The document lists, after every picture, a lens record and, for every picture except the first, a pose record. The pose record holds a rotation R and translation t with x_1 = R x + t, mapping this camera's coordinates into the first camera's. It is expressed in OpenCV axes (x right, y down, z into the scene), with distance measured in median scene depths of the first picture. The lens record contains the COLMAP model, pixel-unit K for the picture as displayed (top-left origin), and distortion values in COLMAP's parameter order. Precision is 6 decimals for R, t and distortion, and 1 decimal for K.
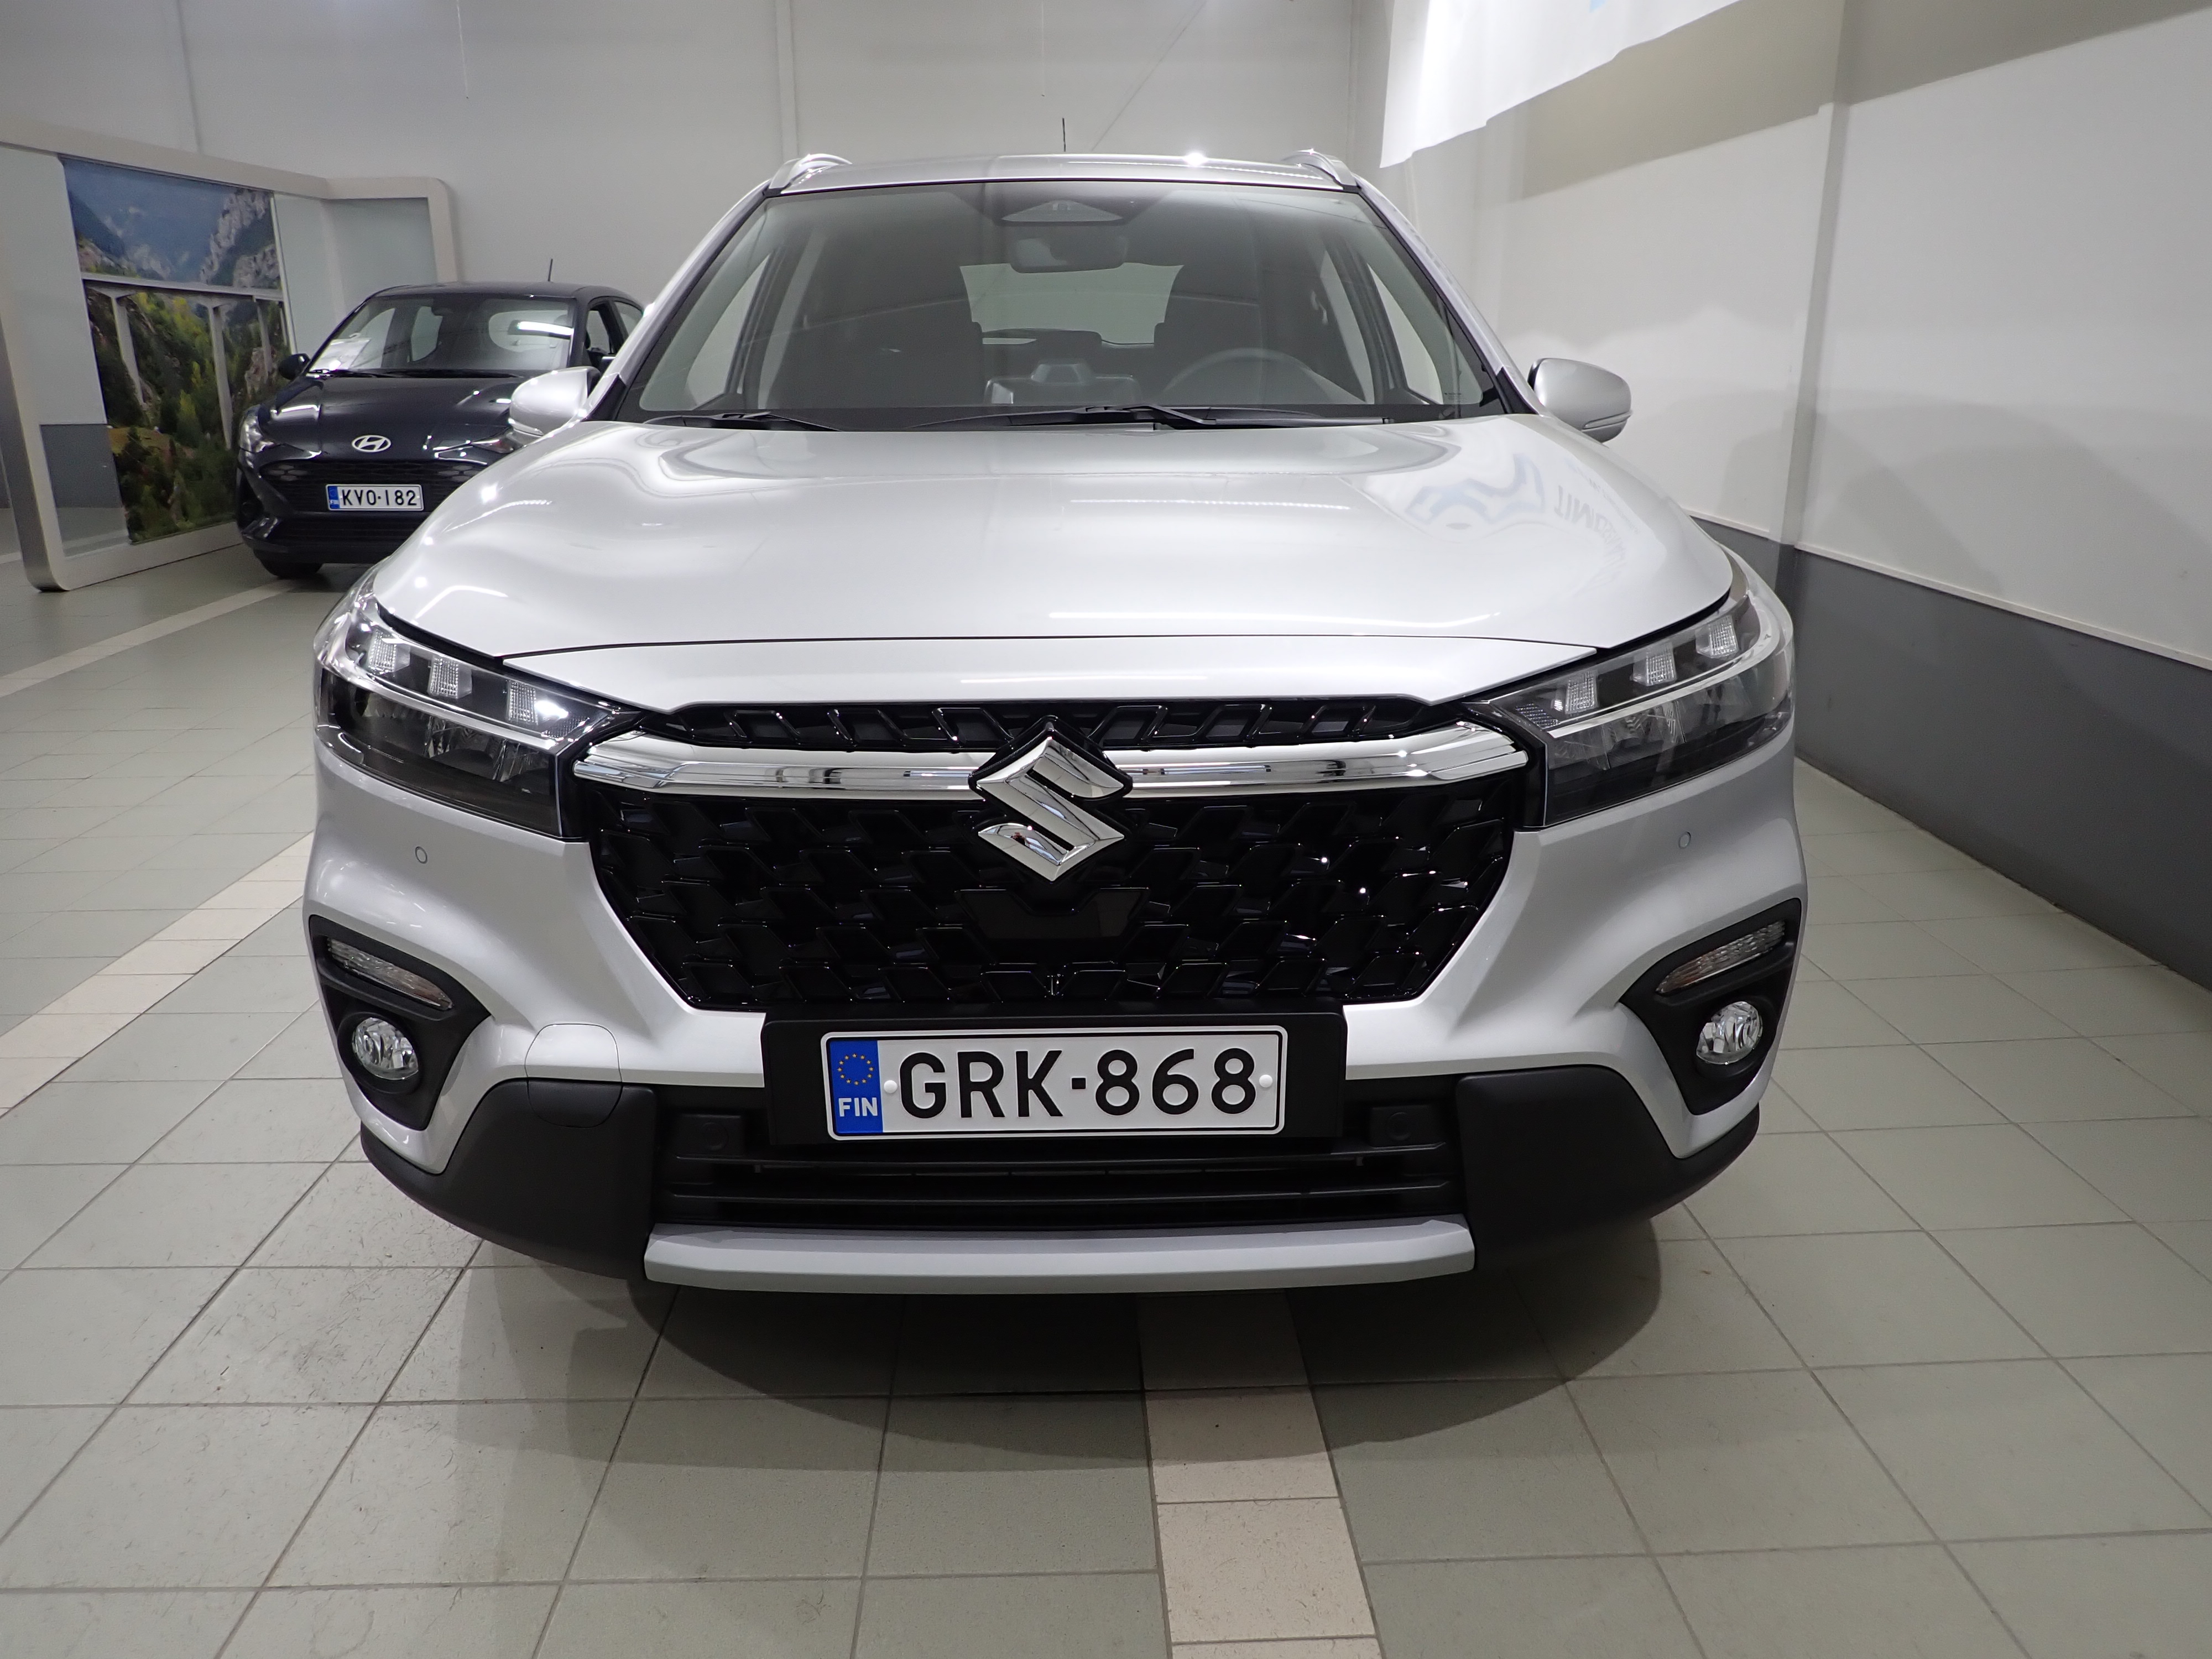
lens RADIAL K [[1629.4, 0, 1110.0], [0, 1629.4, 837.0], [0, 0, 1]] dist [0.017603, -0.045301]
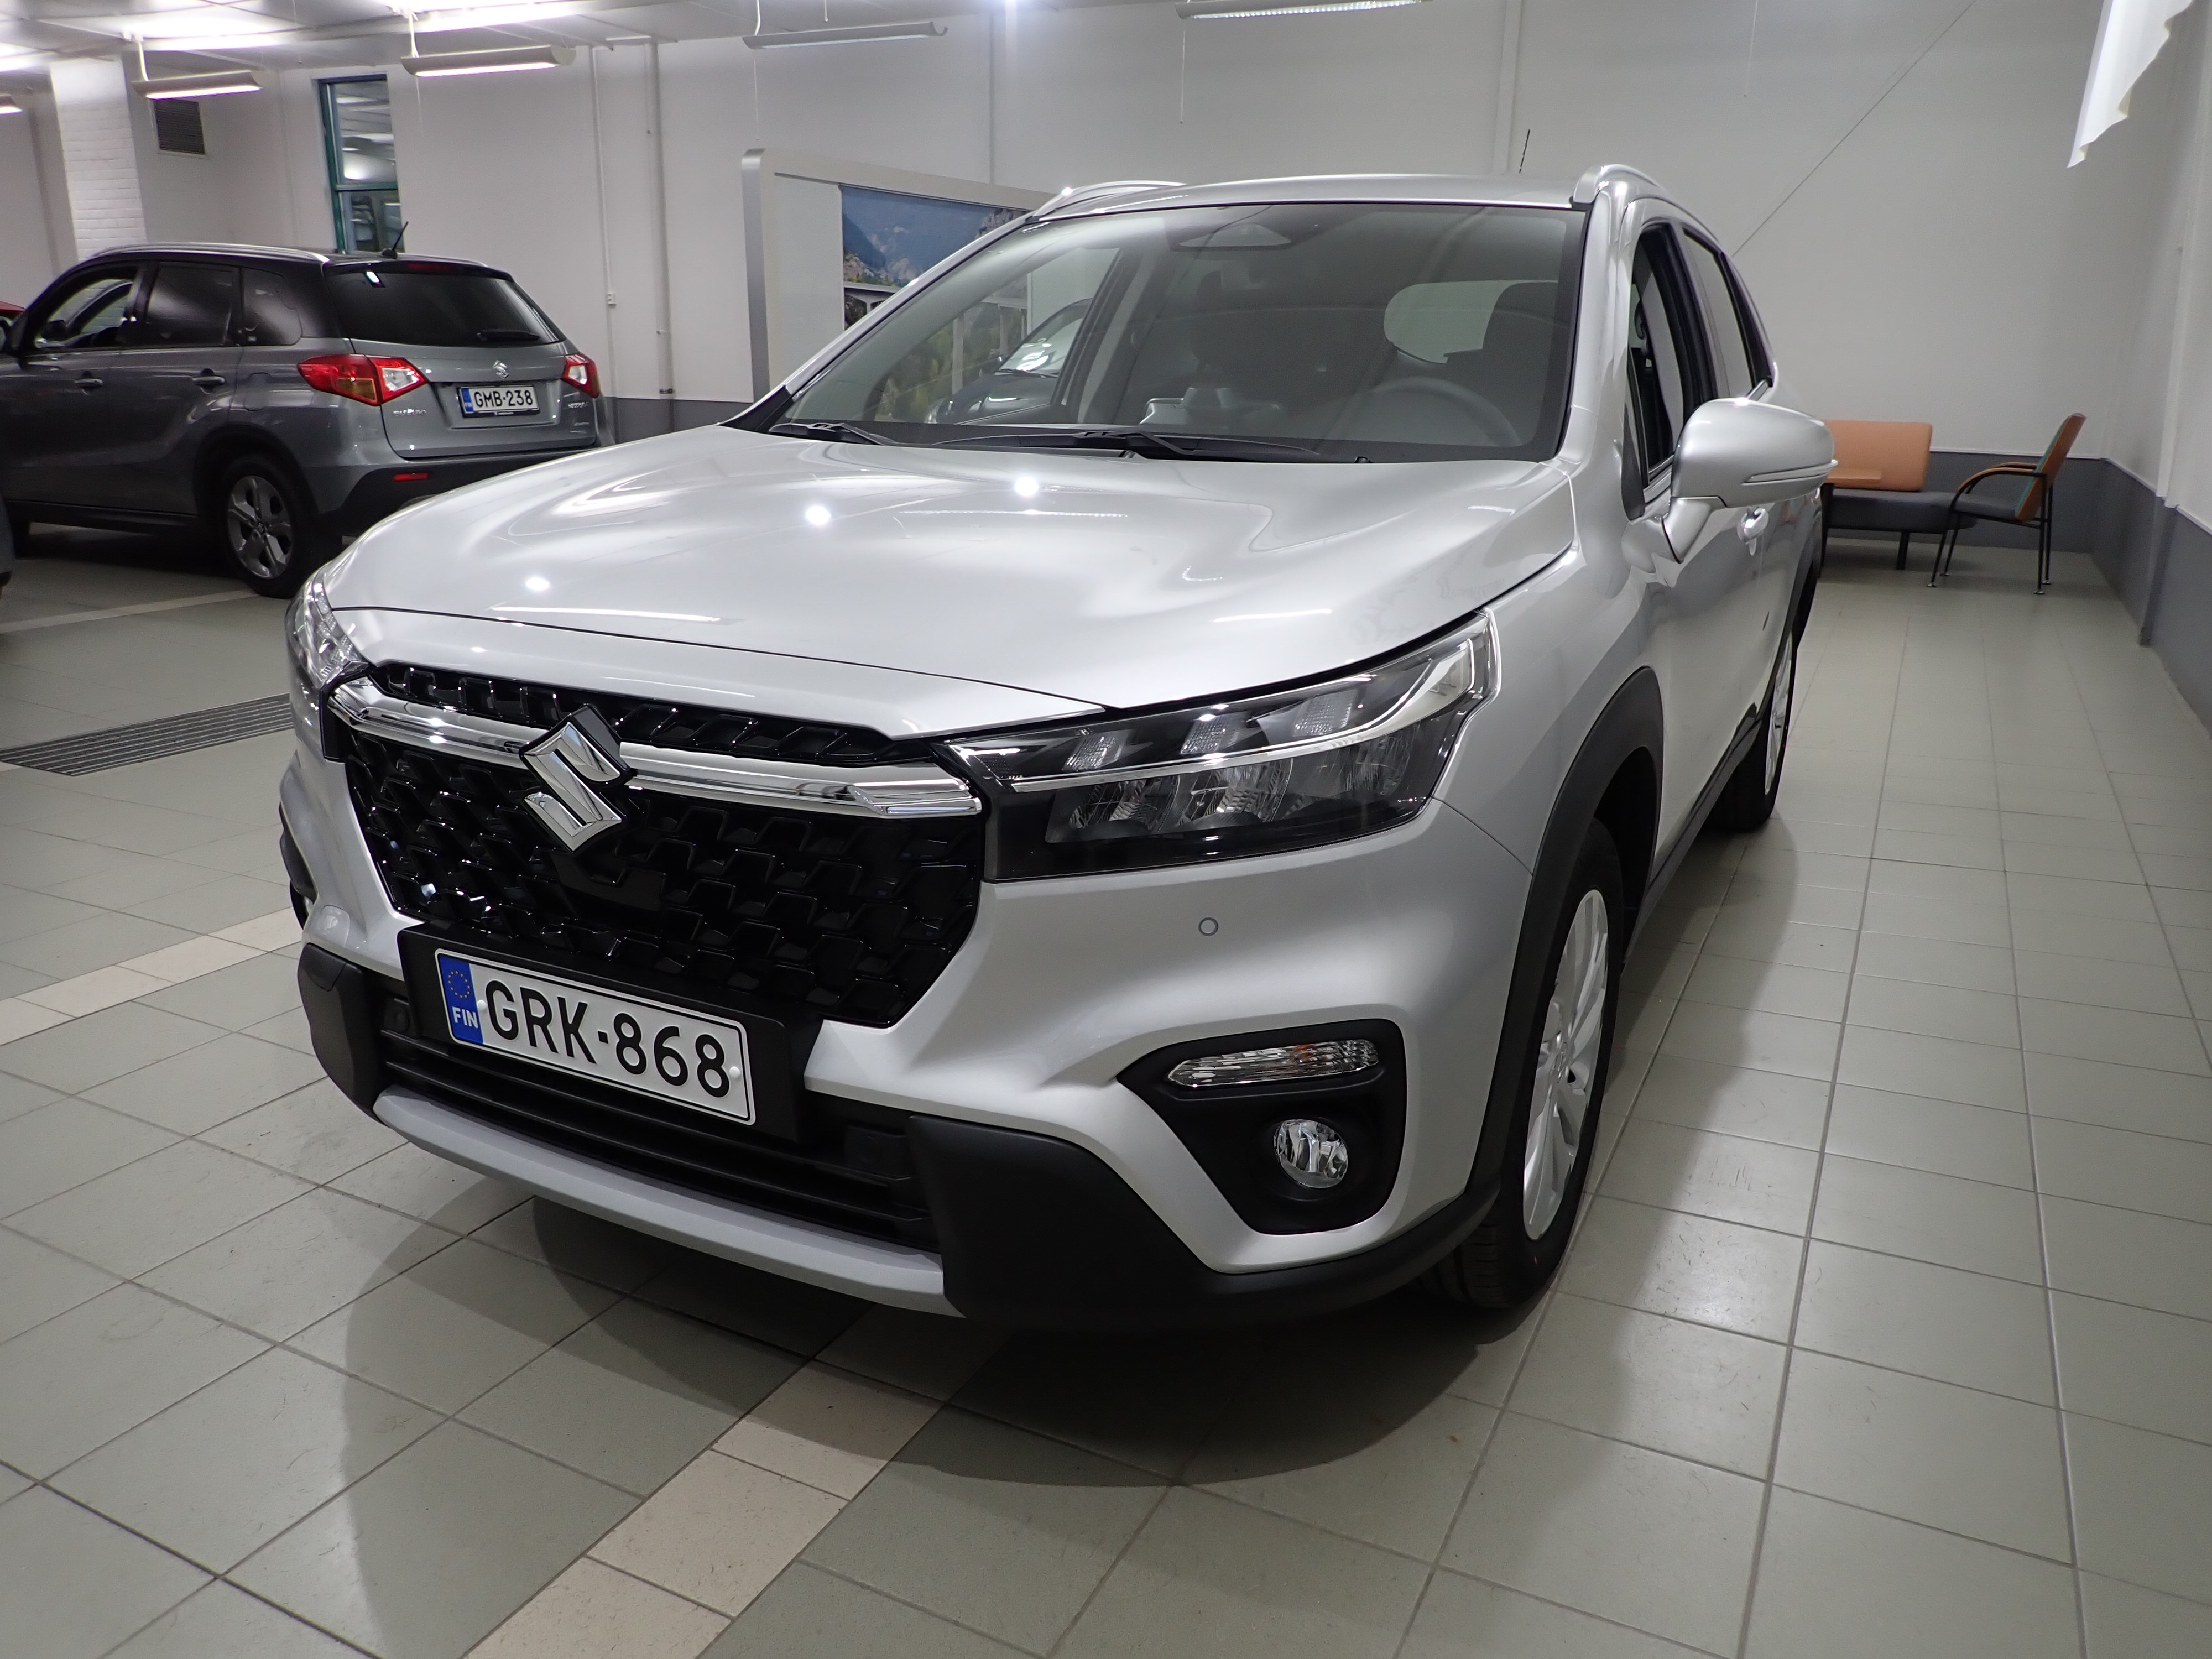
lens RADIAL K [[1629.4, 0, 1100.3], [0, 1629.4, 830.9], [0, 0, 1]] dist [0.017603, -0.045301]
pose [[0.876021, 0.153934, -0.457047, 0.757903], [-0.156992, 0.987096, 0.031549, -0.075179], [0.456005, 0.044115, 0.888883, 0.159202]]
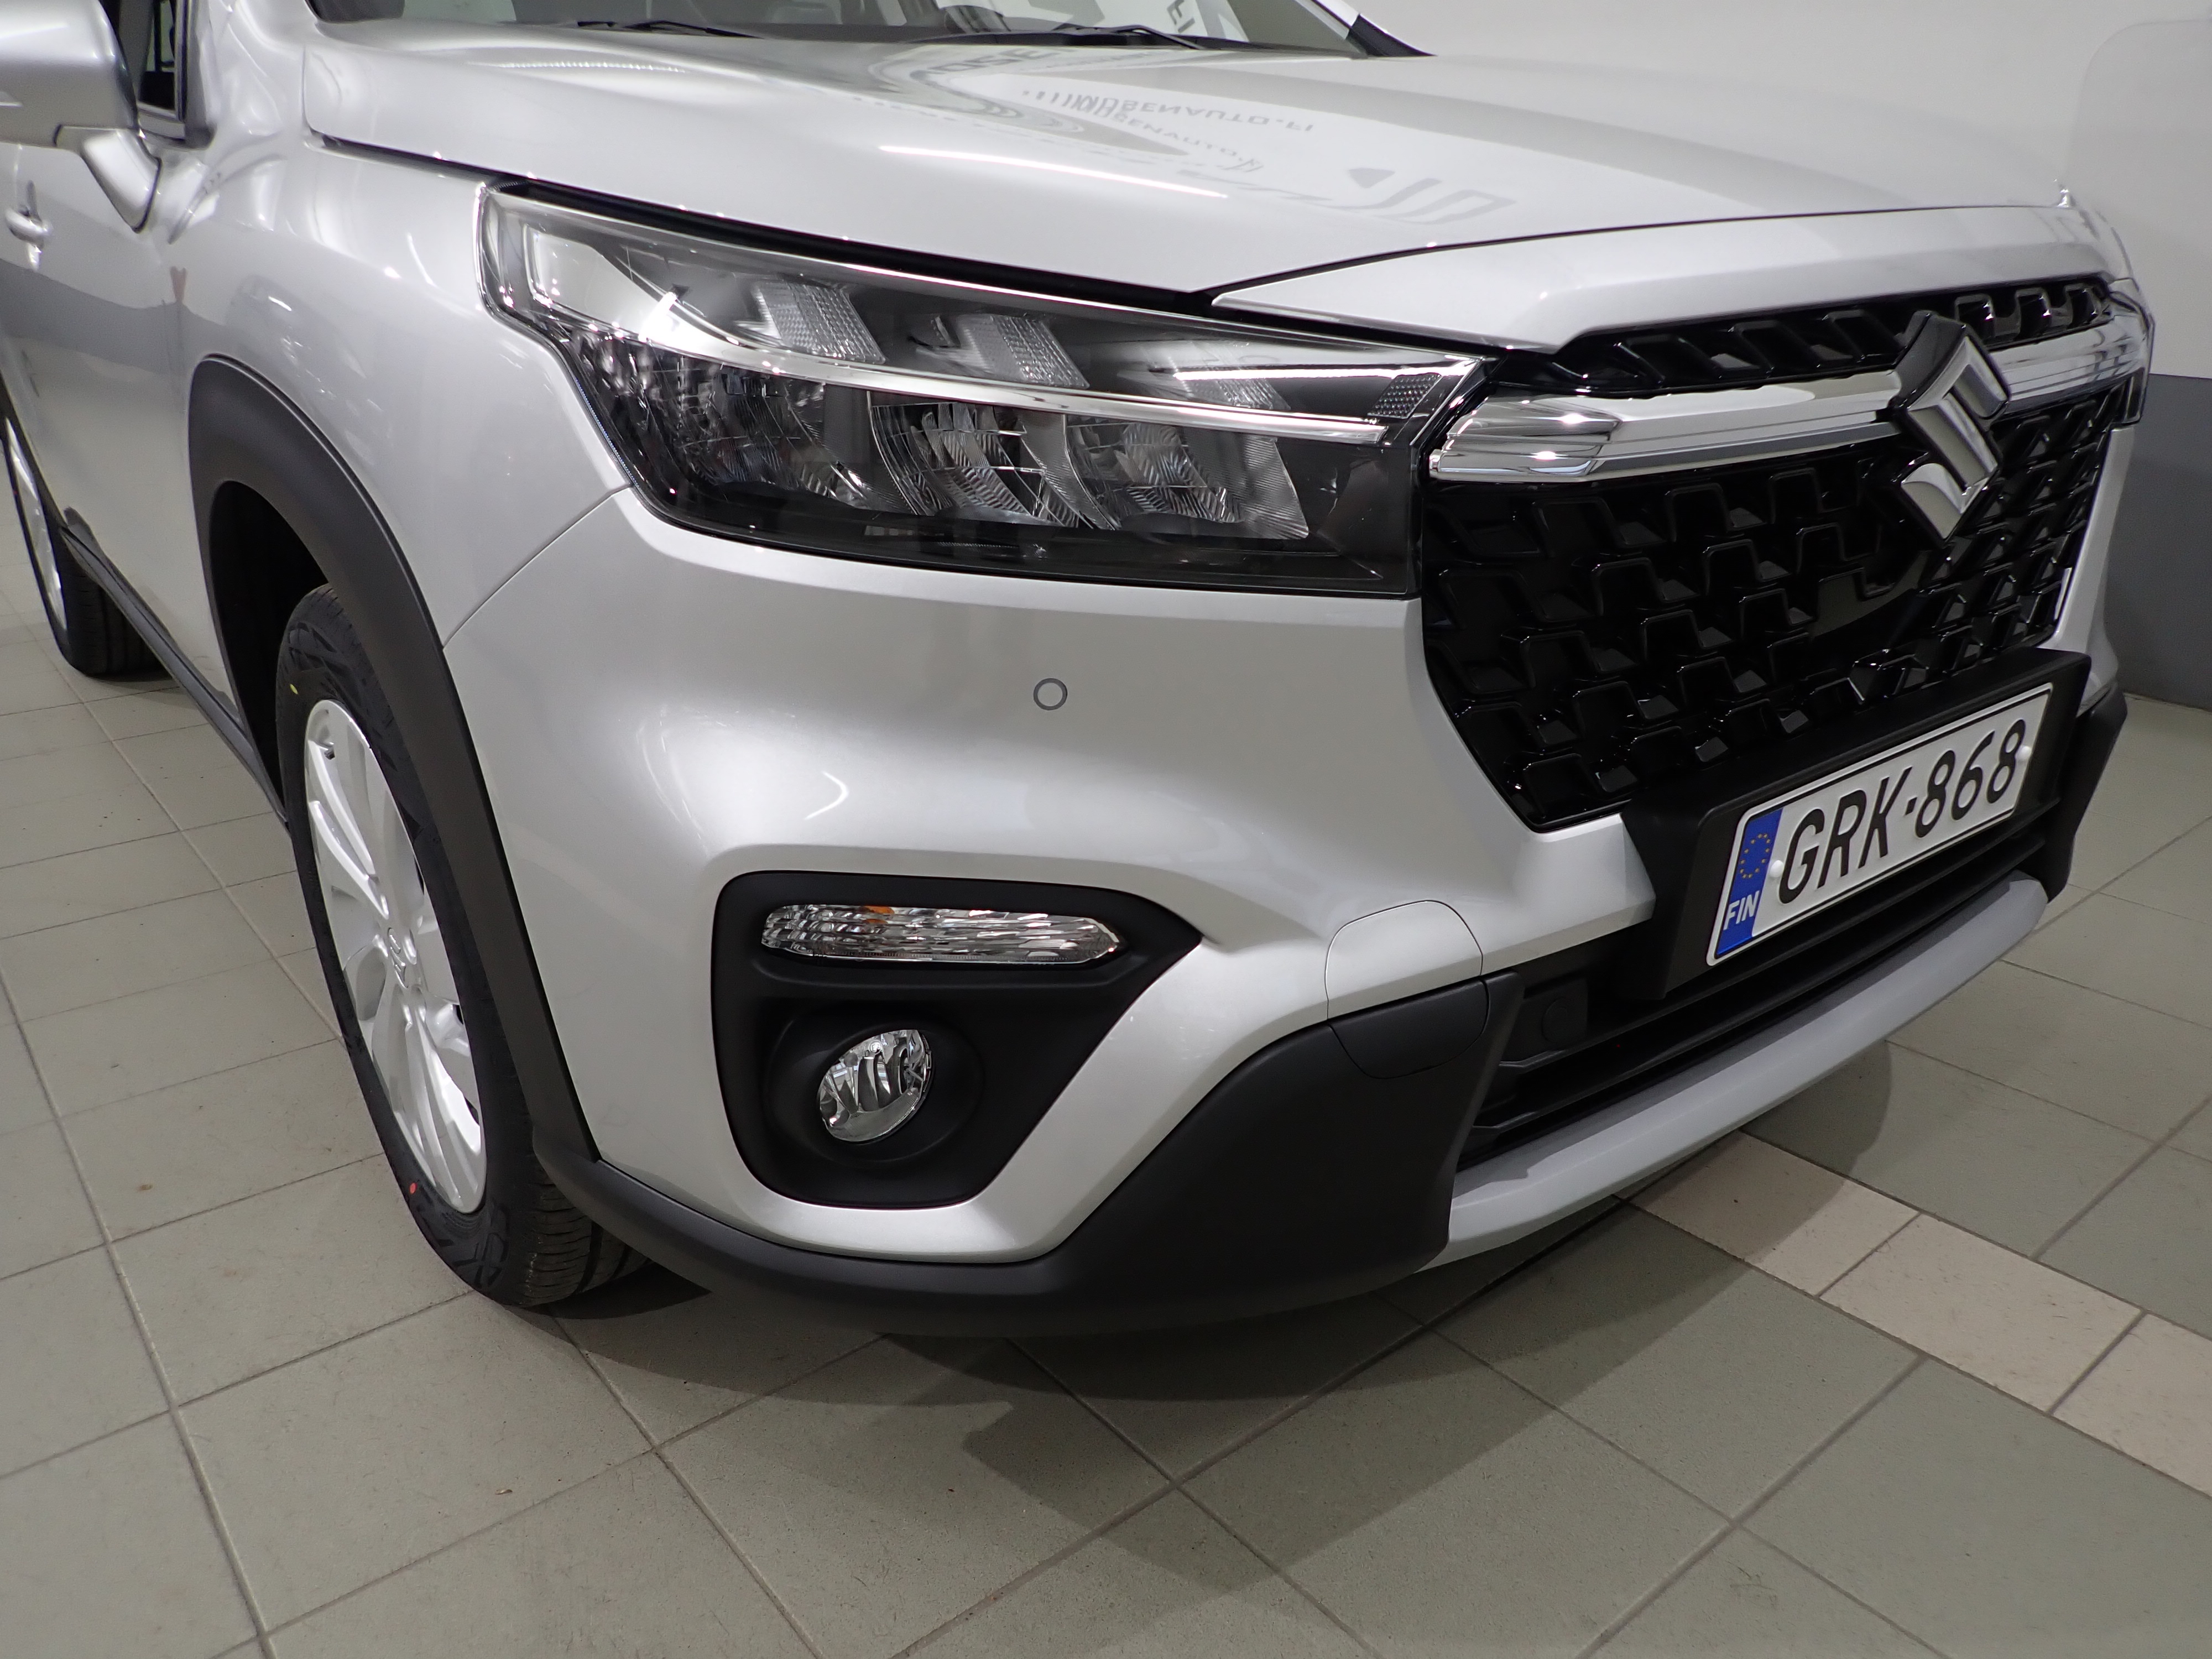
lens RADIAL K [[1629.4, 0, 1101.7], [0, 1629.4, 829.9], [0, 0, 1]] dist [0.017603, -0.045301]
pose [[0.798573, -0.232772, 0.555067, -0.756129], [0.181302, 0.972388, 0.146941, -0.021693], [-0.573944, -0.016708, 0.818724, 0.580264]]
